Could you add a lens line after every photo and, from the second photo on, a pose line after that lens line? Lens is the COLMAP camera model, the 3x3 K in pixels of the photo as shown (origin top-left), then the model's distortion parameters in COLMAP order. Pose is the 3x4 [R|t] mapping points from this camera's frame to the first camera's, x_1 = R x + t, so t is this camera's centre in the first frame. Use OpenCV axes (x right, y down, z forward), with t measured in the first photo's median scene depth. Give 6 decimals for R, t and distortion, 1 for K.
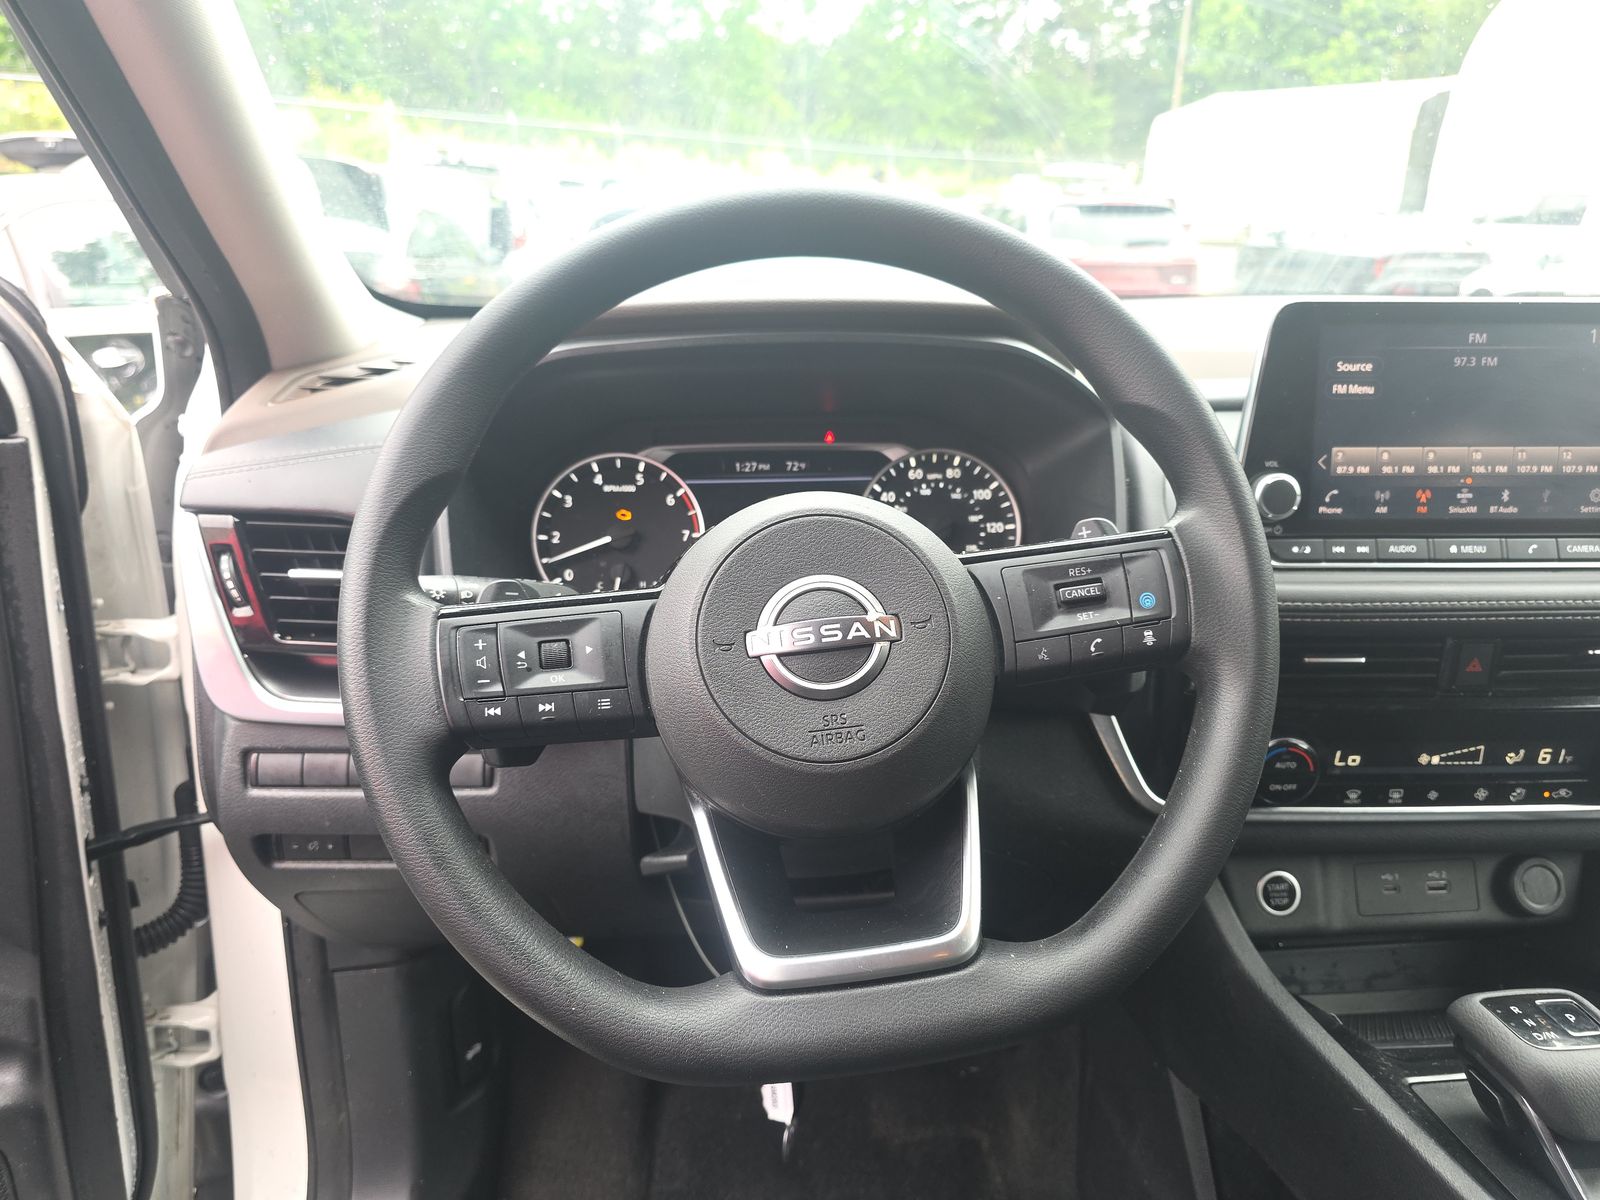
lens RADIAL K [[1086.6, 0, 787.0], [0, 1086.6, 624.8], [0, 0, 1]] dist [-0.013127, -0.014911]
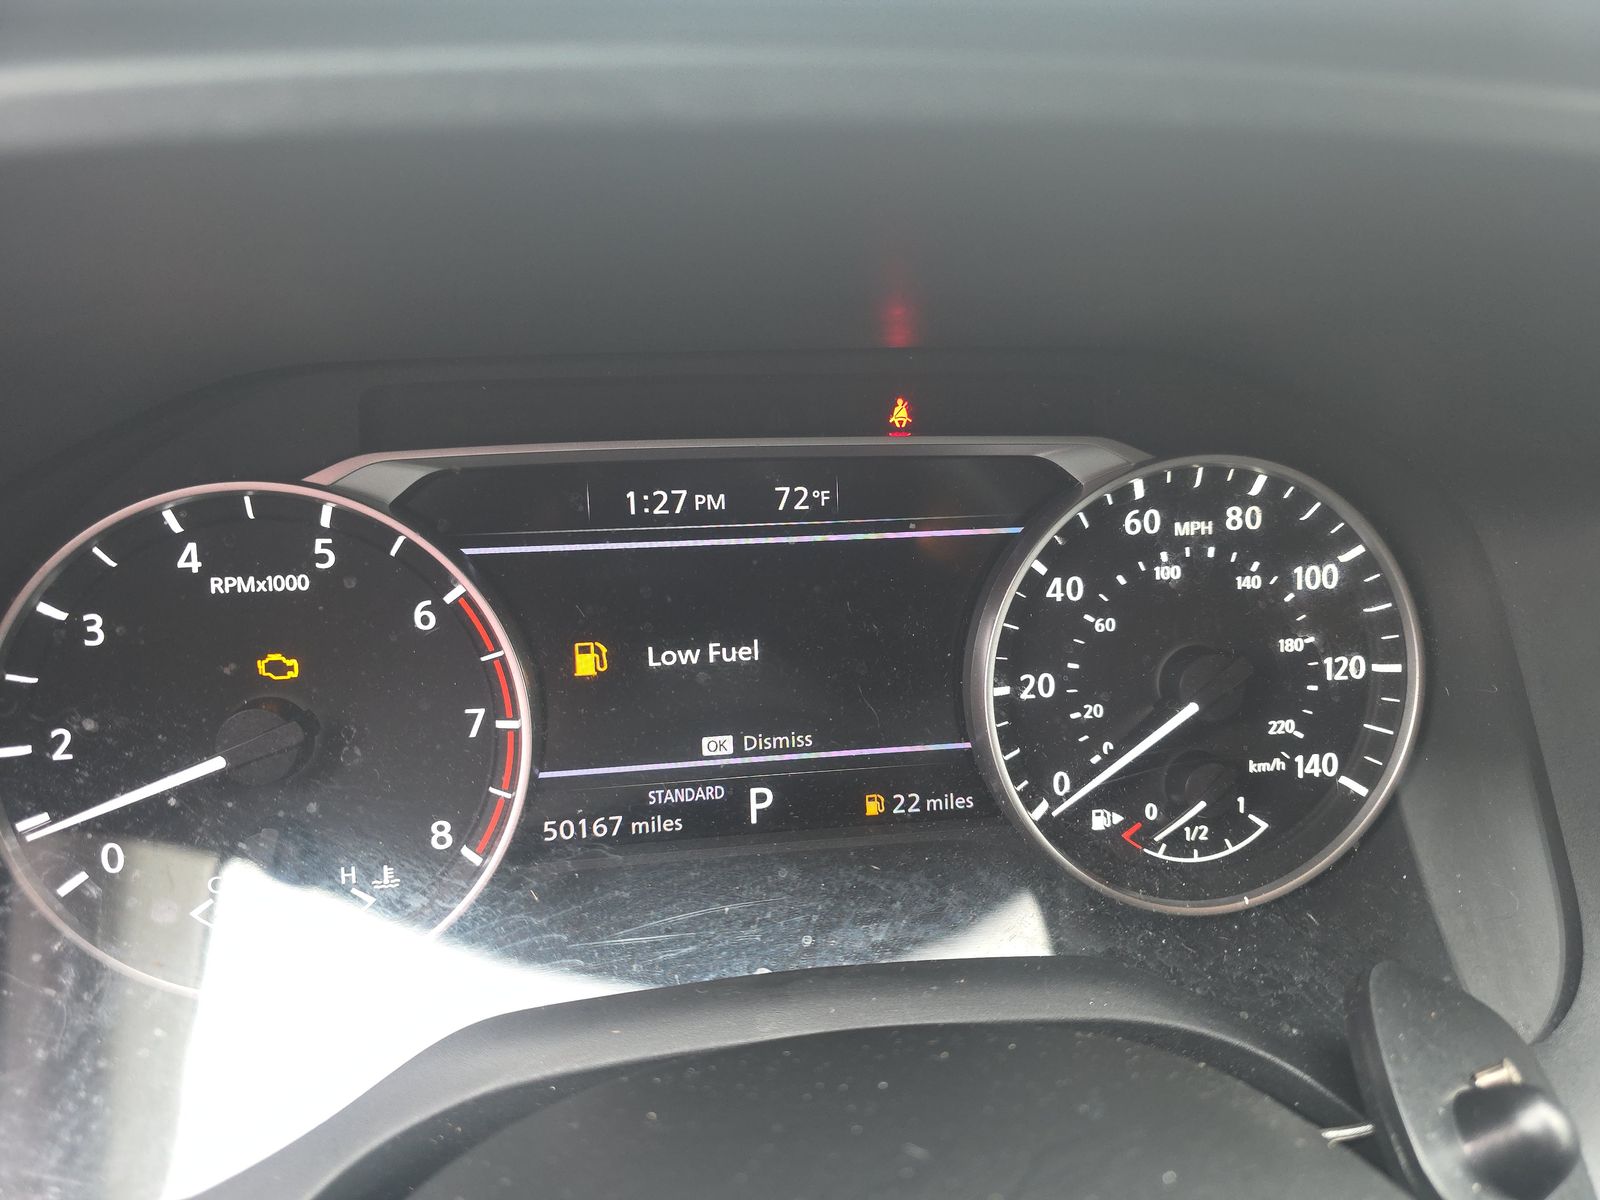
lens RADIAL K [[1086.6, 0, 800.1], [0, 1086.6, 591.4], [0, 0, 1]] dist [-0.013127, -0.014911]
pose [[0.997398, -0.004187, 0.071974, -0.018391], [-0.007397, 0.987101, 0.159926, -0.179095], [-0.071715, -0.160042, 0.984502, 0.685773]]
